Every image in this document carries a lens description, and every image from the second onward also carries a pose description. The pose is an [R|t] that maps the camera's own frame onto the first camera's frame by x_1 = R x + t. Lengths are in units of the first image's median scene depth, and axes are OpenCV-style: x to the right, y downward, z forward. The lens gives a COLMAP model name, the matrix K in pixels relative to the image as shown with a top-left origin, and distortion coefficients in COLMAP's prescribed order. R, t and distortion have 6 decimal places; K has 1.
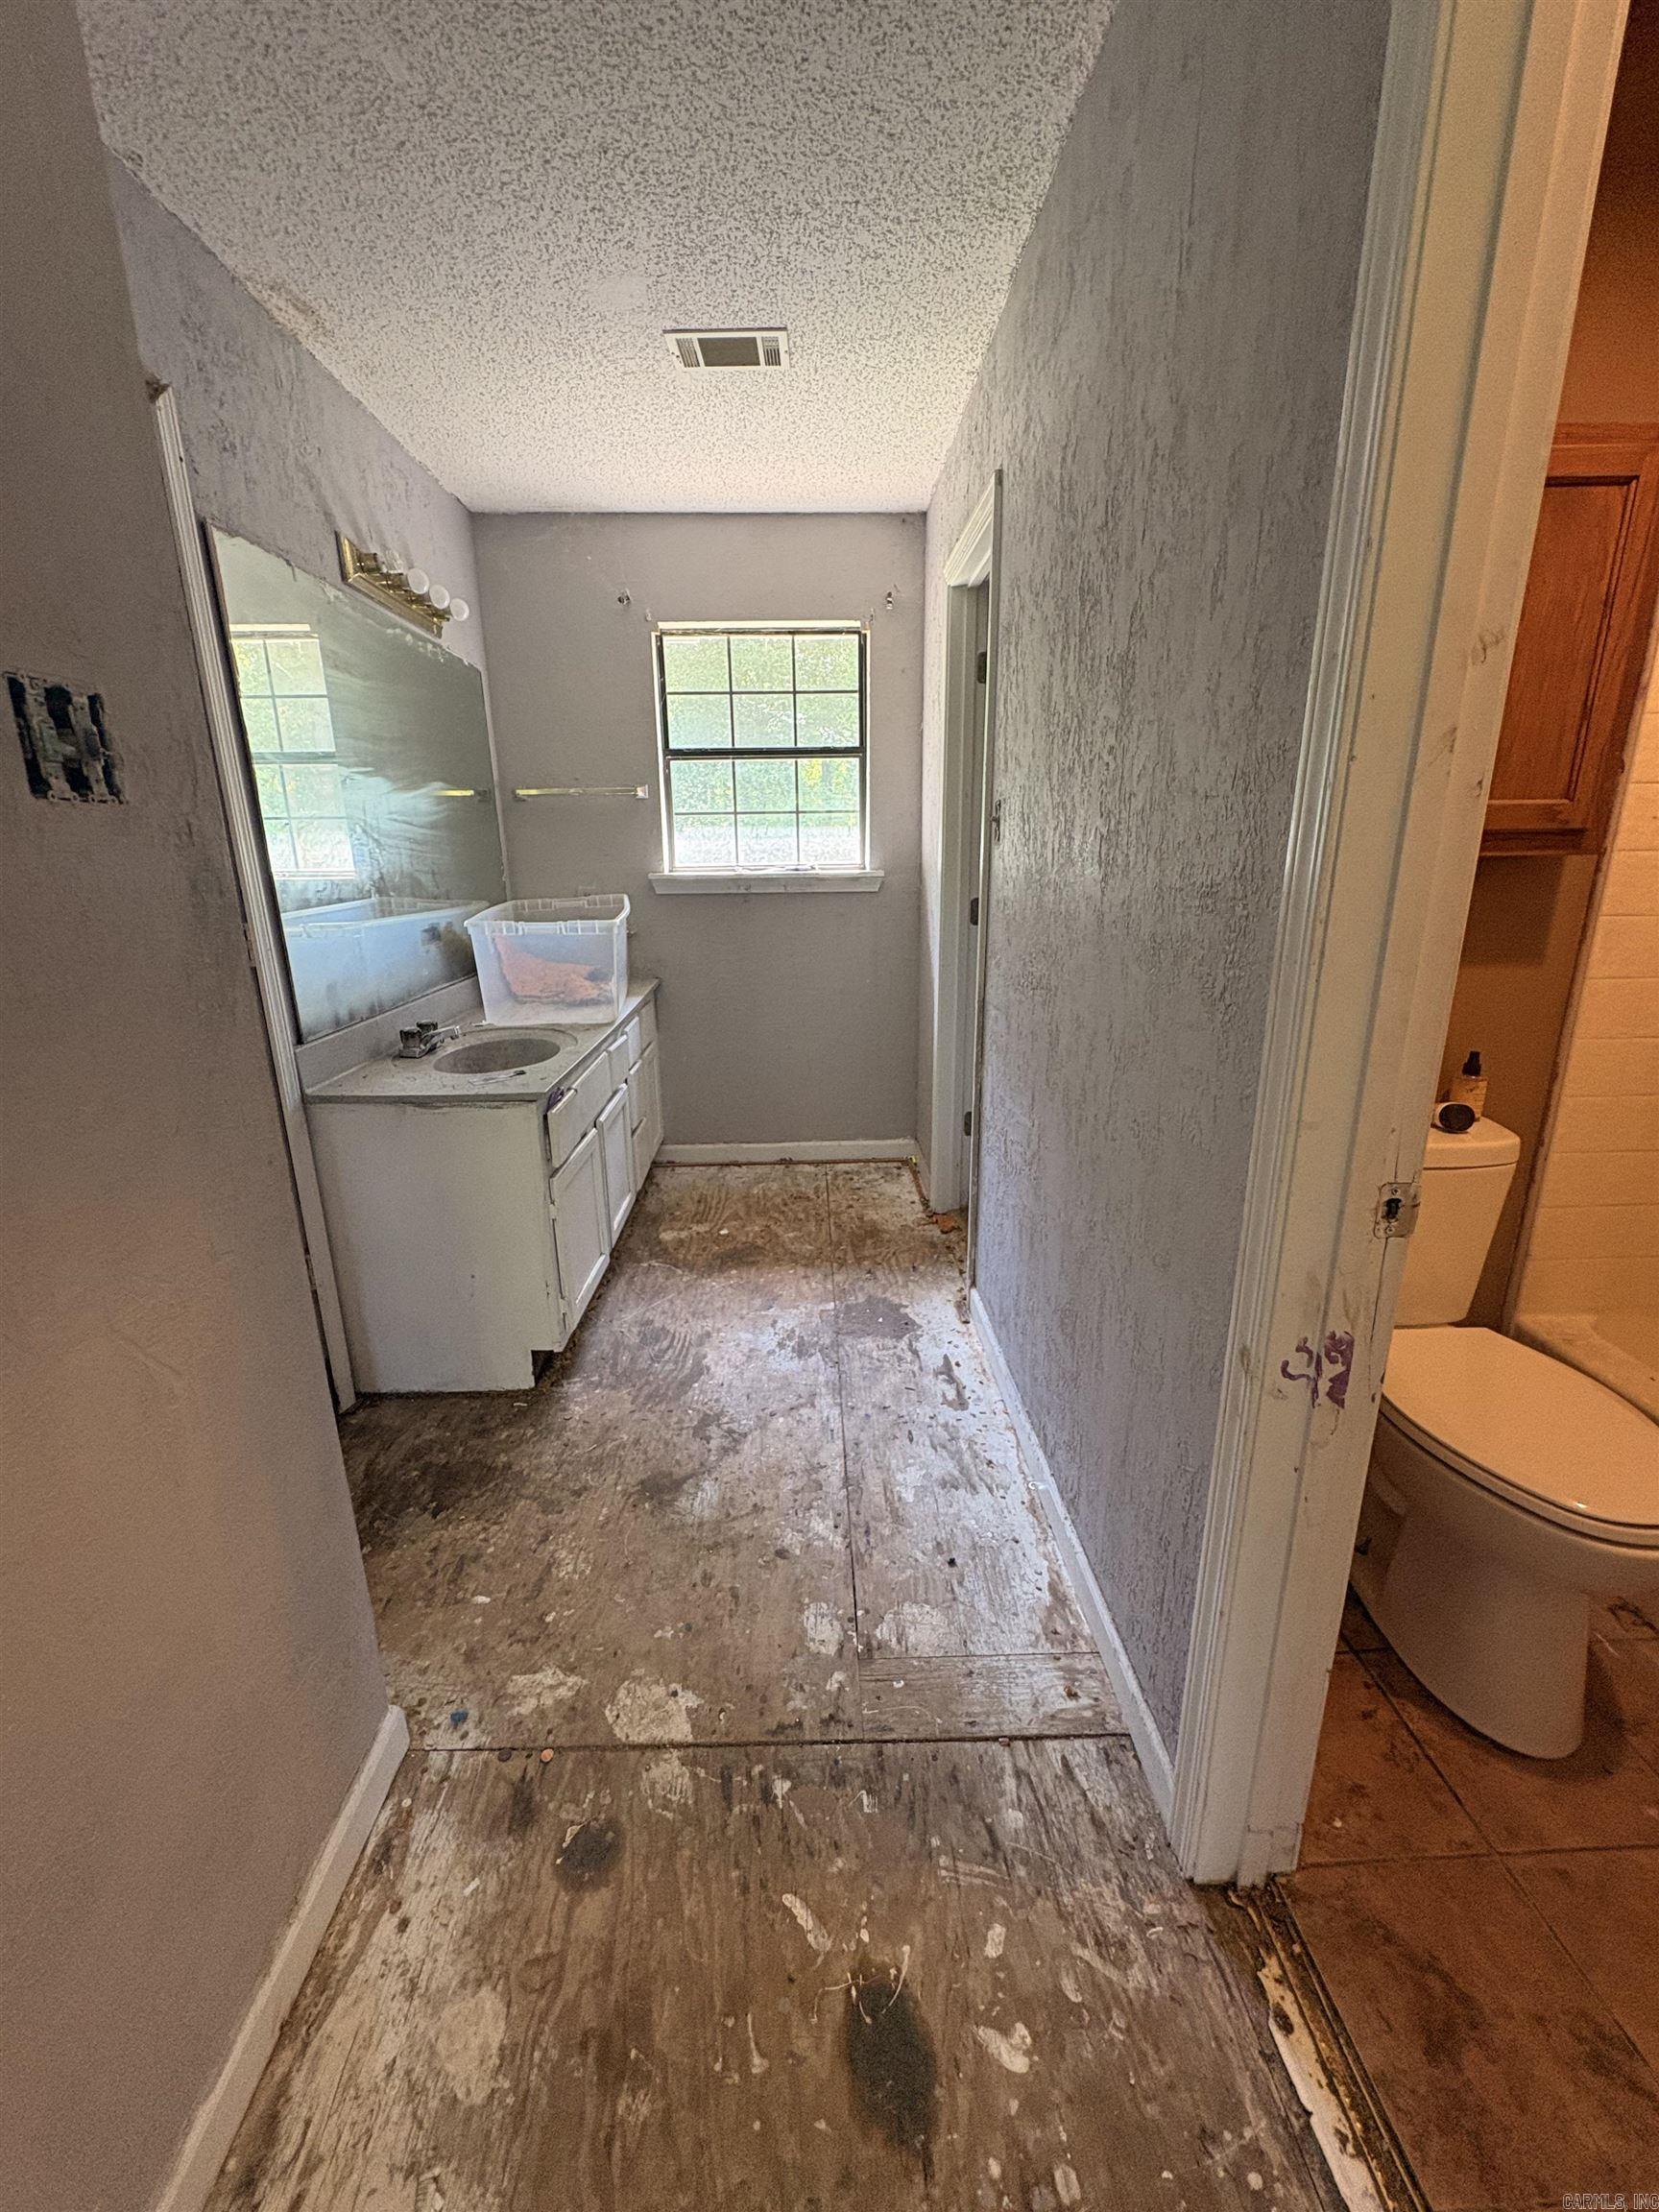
lens RADIAL K [[883.7, 0, 829.5], [0, 883.7, 1106.0], [0, 0, 1]] dist [0.000576, -0.000591]
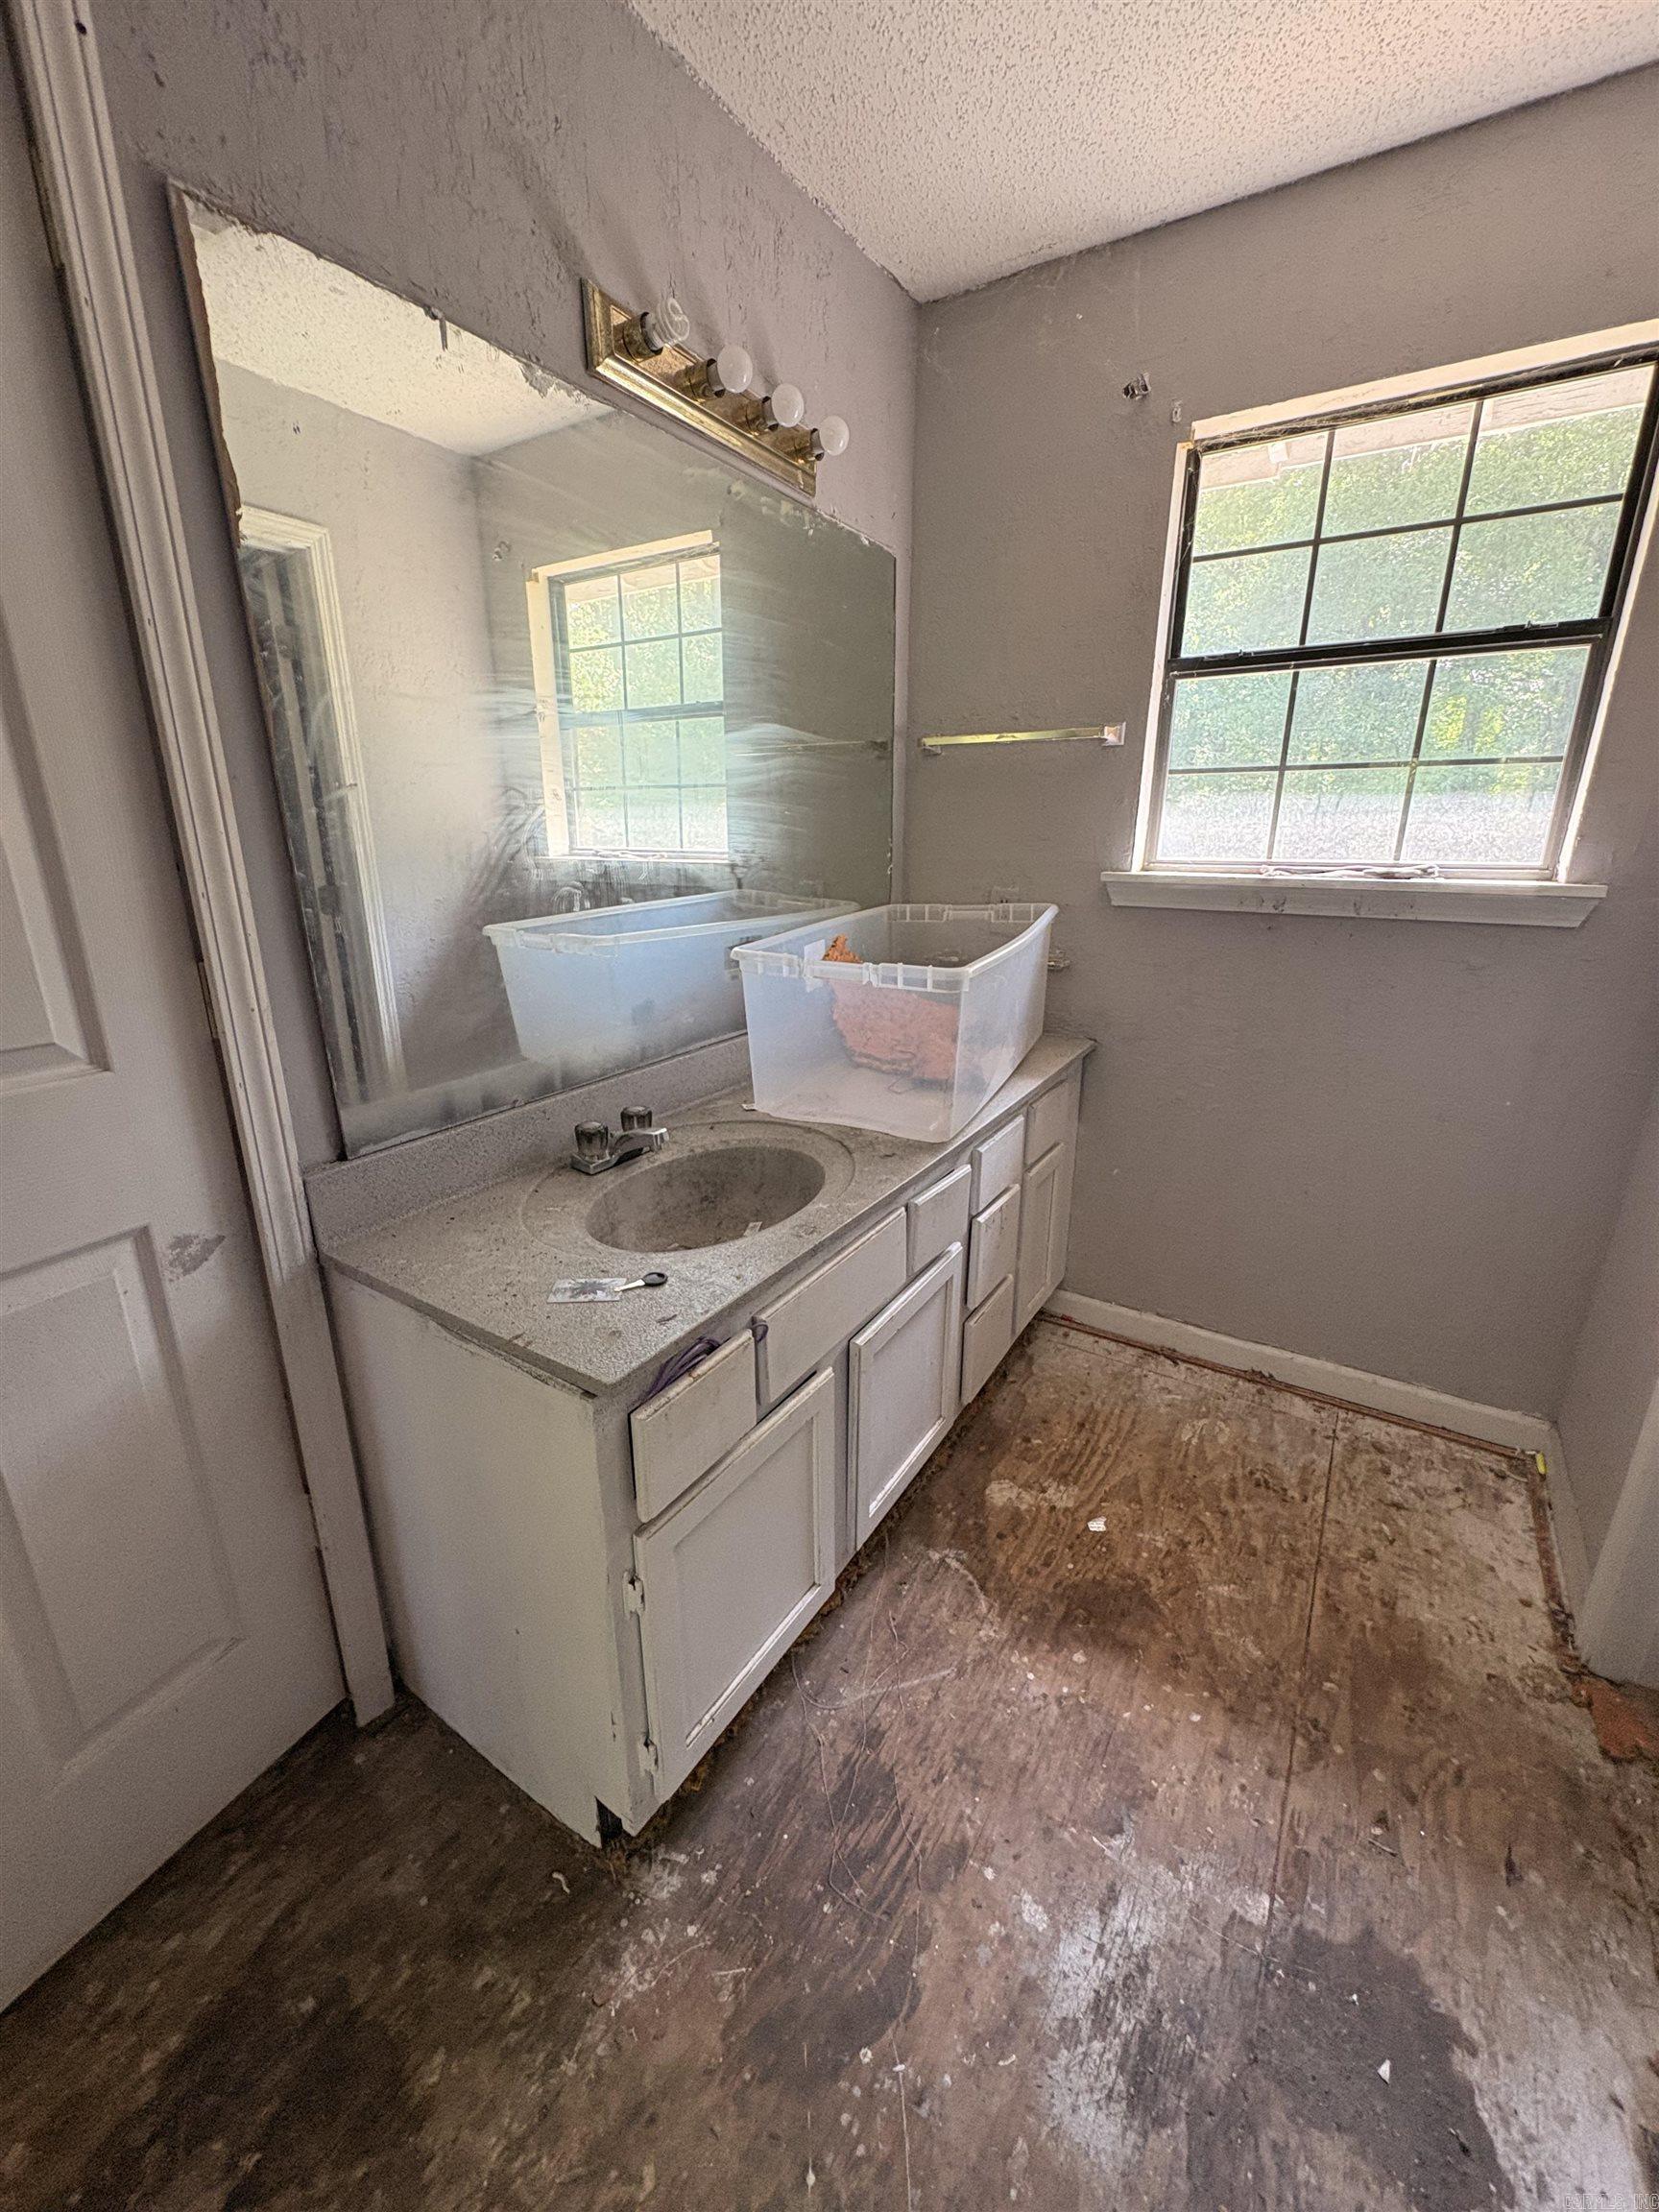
lens RADIAL K [[883.7, 0, 829.5], [0, 883.7, 1106.0], [0, 0, 1]] dist [0.000576, -0.000591]
pose [[0.830258, 0.179834, -0.527572, -0.012447], [-0.165178, 0.983388, 0.075263, -0.124584], [0.532342, 0.024656, 0.846170, 0.407922]]
